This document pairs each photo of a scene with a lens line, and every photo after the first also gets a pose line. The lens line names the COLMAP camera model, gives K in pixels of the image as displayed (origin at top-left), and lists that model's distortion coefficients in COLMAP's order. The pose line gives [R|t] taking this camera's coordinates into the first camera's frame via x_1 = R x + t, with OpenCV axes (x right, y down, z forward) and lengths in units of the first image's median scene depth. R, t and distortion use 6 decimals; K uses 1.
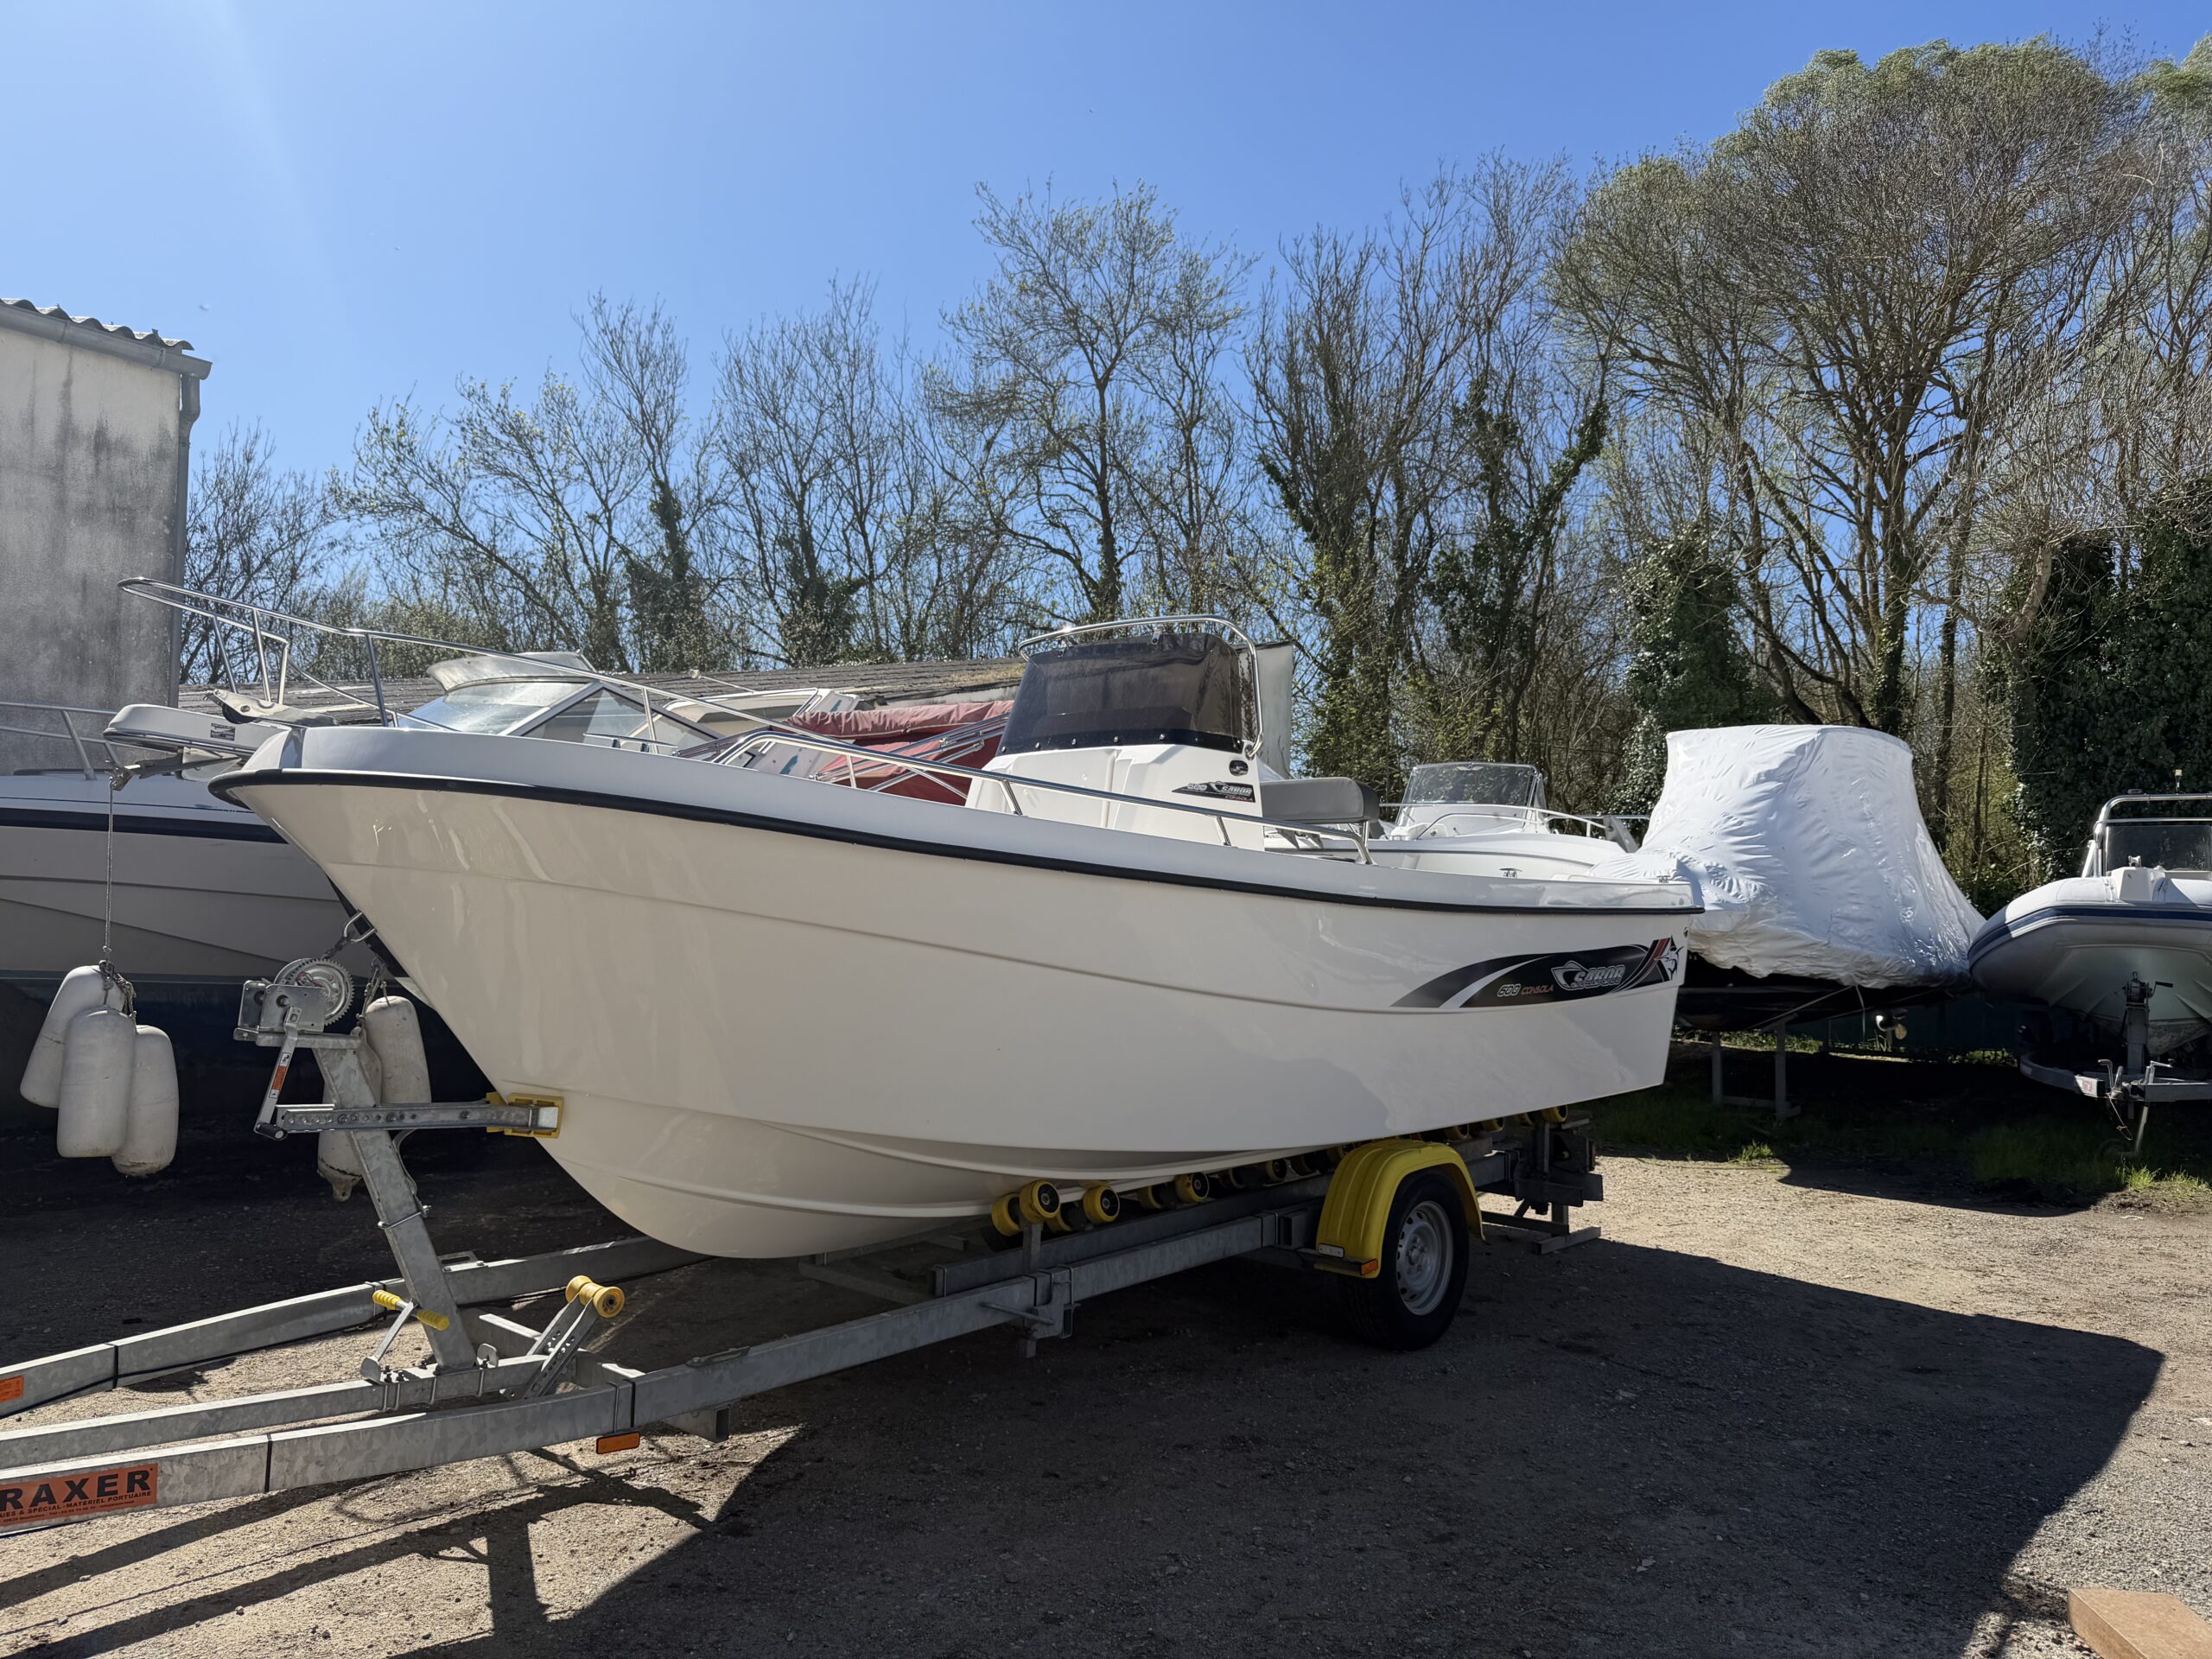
lens RADIAL K [[1552.3, 0, 1055.5], [0, 1552.3, 829.6], [0, 0, 1]] dist [0.095219, -0.125842]
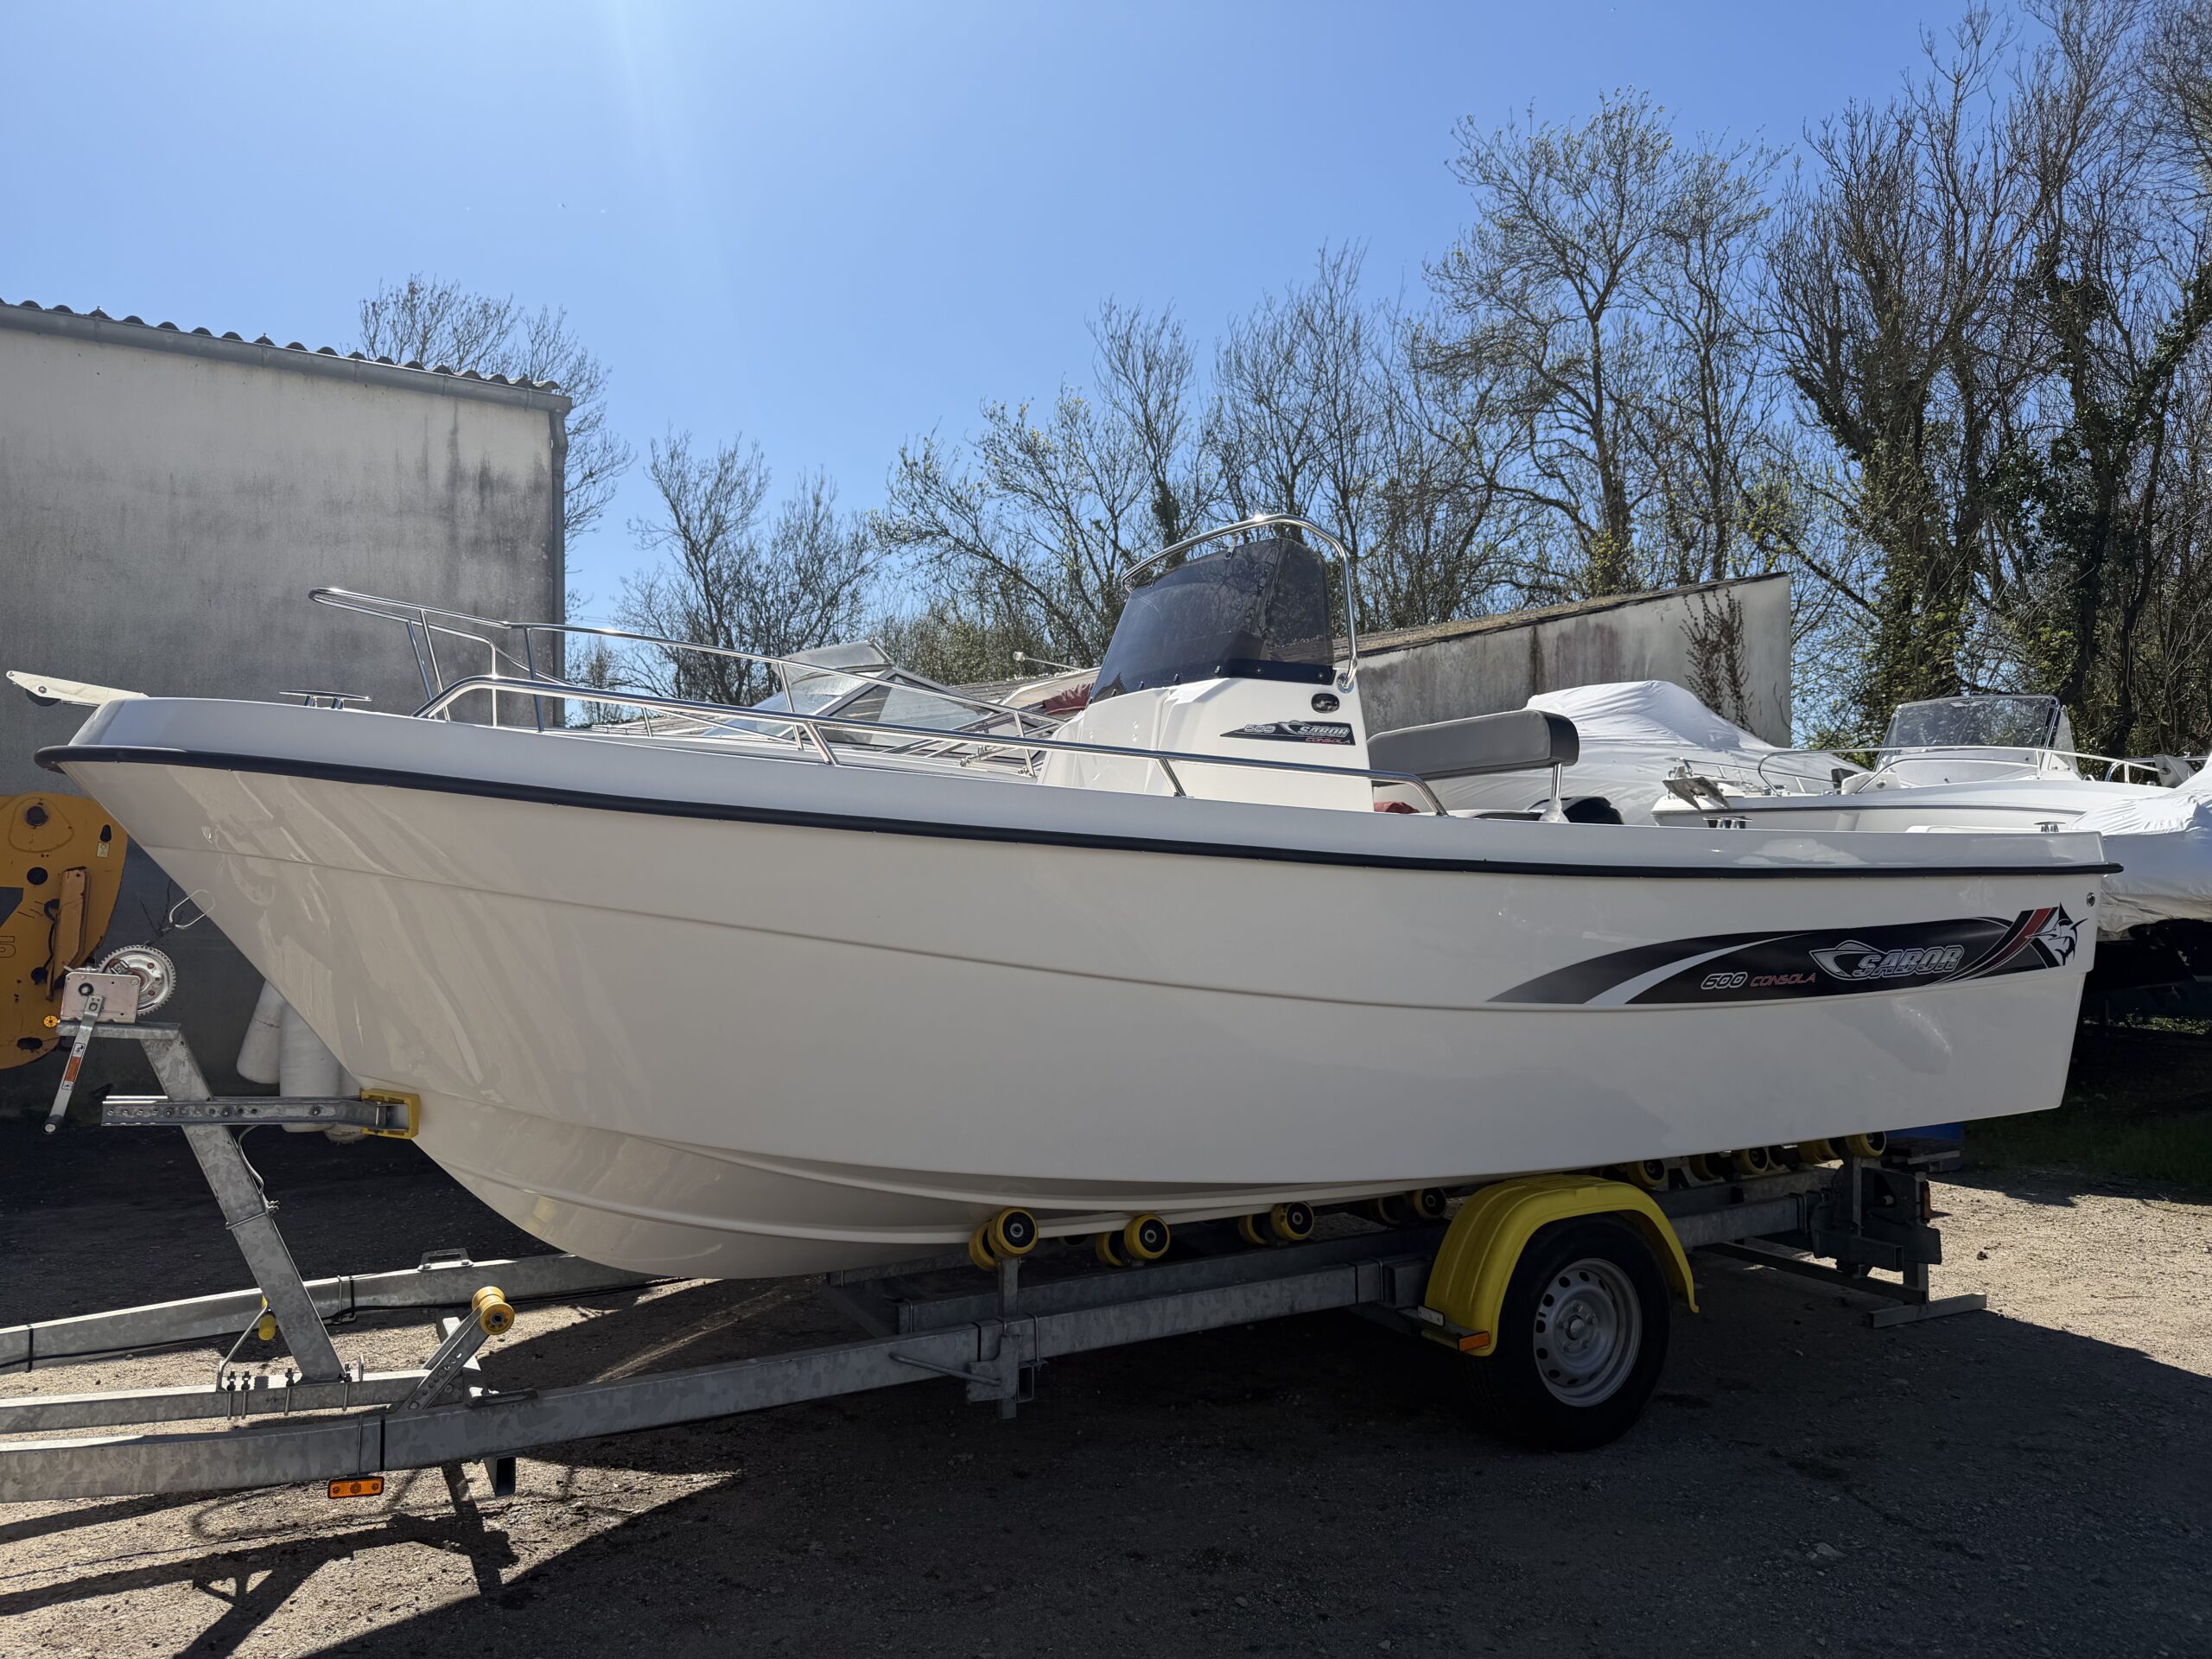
lens RADIAL K [[1526.8, 0, 1106.0], [0, 1526.8, 829.5], [0, 0, 1]] dist [0.038875, -0.035795]
pose [[0.936157, -0.031641, -0.350156, 0.275942], [0.034380, 0.999408, 0.001607, 0.019771], [0.349898, -0.013543, 0.936690, 0.215578]]
